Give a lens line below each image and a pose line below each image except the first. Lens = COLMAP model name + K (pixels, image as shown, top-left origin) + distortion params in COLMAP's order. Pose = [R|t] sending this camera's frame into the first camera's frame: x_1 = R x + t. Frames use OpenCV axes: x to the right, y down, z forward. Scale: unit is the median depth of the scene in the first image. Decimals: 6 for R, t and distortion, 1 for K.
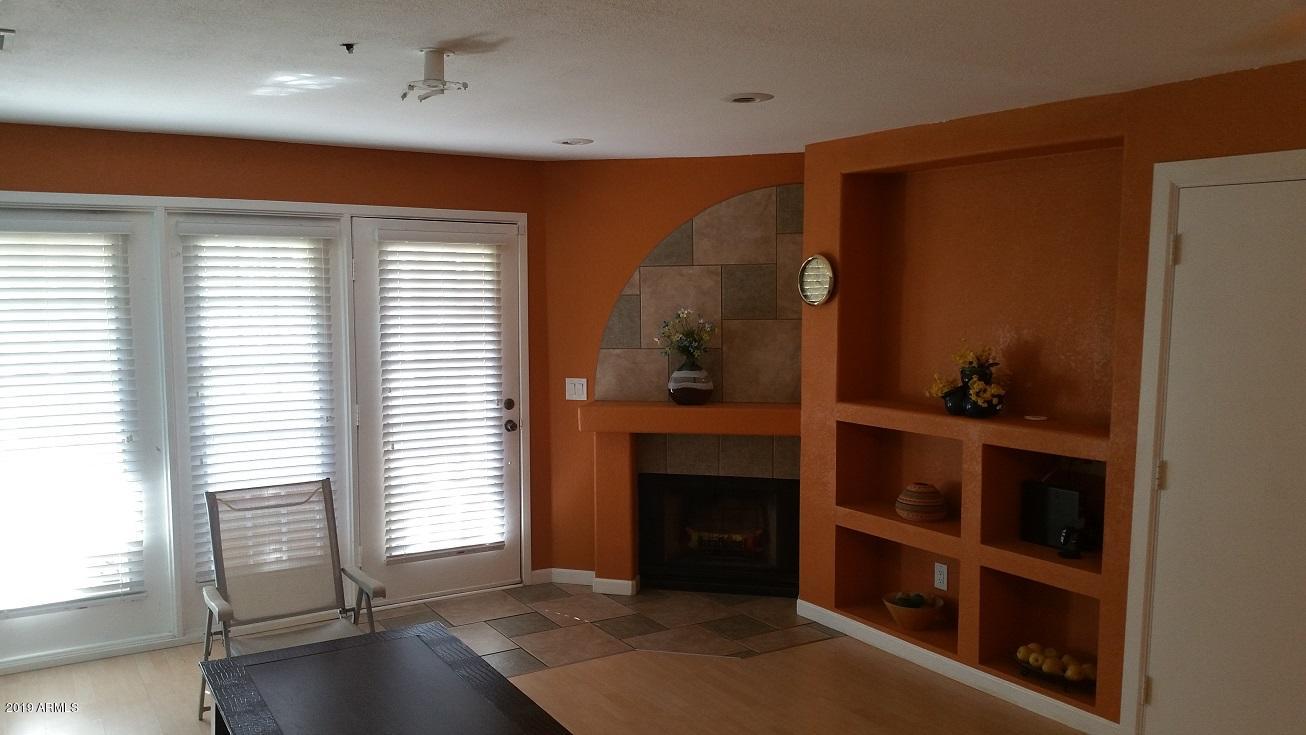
lens RADIAL K [[1016.0, 0, 657.5], [0, 1016.0, 372.0], [0, 0, 1]] dist [0.015685, -0.011436]
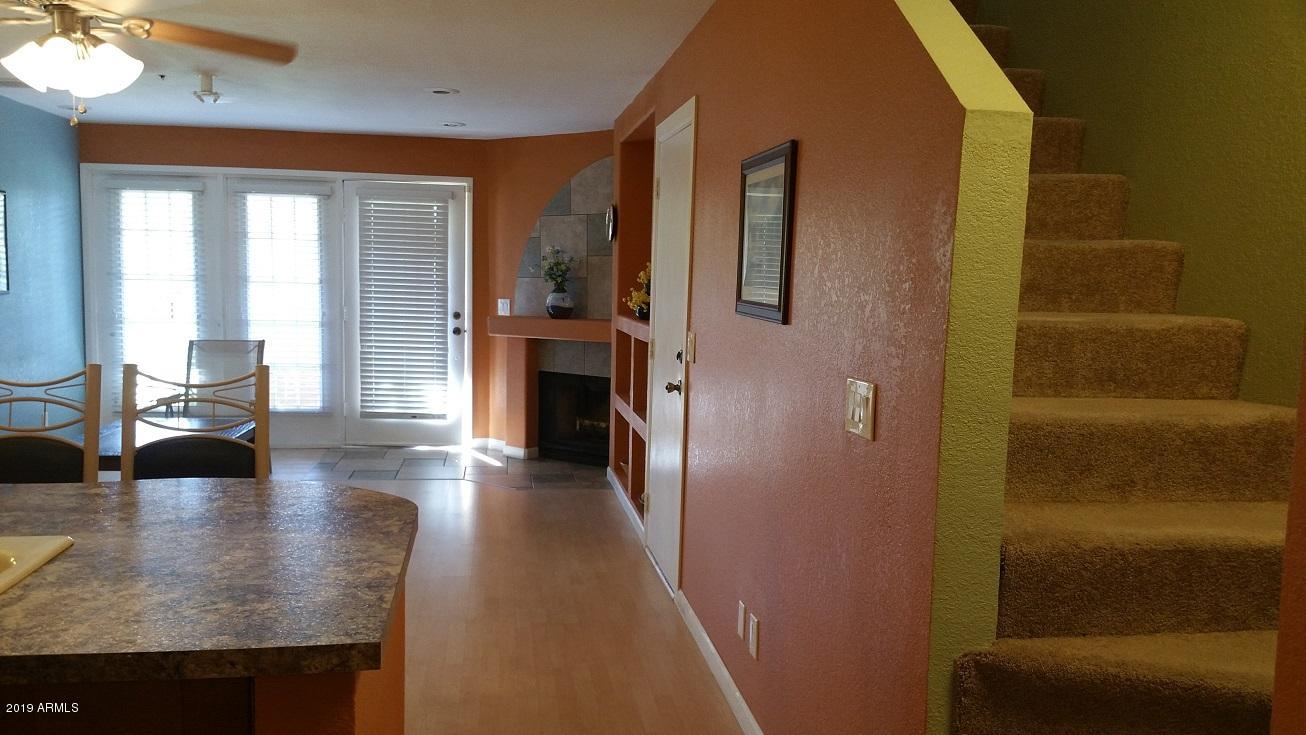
lens RADIAL K [[1016.0, 0, 644.2], [0, 1016.0, 366.8], [0, 0, 1]] dist [0.015685, -0.011436]
pose [[0.920948, 0.057348, -0.385442, 0.655098], [-0.055887, 0.998324, 0.015004, 0.069357], [0.385656, 0.007724, 0.922610, -0.195556]]
